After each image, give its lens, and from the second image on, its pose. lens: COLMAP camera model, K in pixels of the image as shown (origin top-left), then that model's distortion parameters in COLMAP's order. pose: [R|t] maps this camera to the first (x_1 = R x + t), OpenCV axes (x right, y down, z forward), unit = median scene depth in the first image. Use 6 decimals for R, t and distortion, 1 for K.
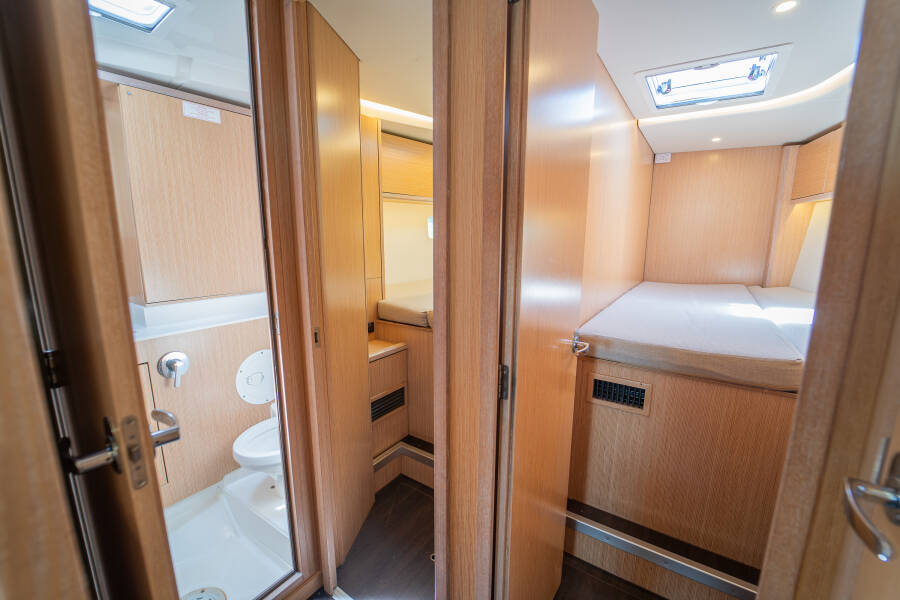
lens RADIAL K [[360.1, 0, 452.2], [0, 360.1, 300.8], [0, 0, 1]] dist [-0.001337, -0.000468]
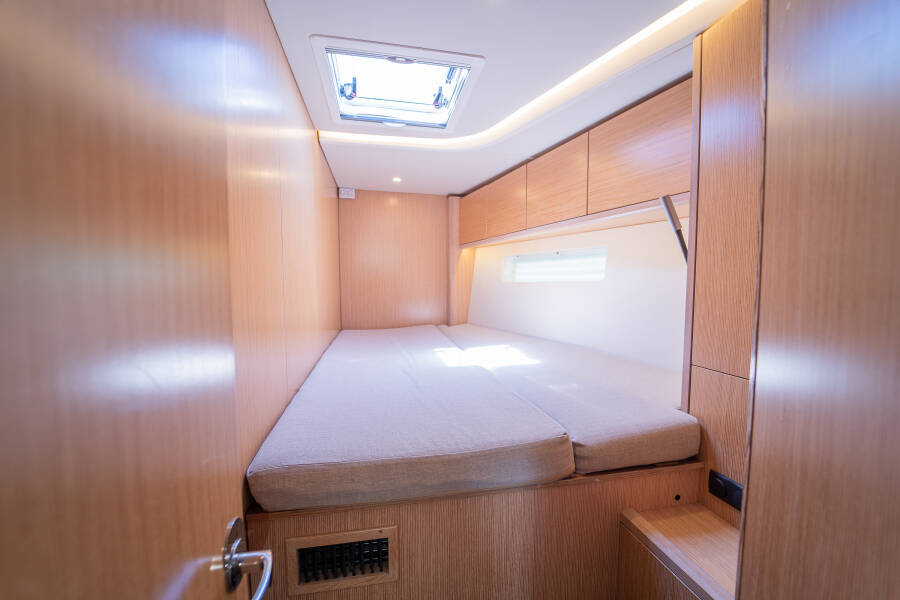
lens RADIAL K [[360.1, 0, 452.2], [0, 360.1, 300.8], [0, 0, 1]] dist [-0.001337, -0.000468]
pose [[0.687380, -0.045124, 0.724895, 0.126748], [0.129565, 0.989677, -0.061253, -0.048831], [-0.714648, 0.136025, 0.686131, 0.294538]]
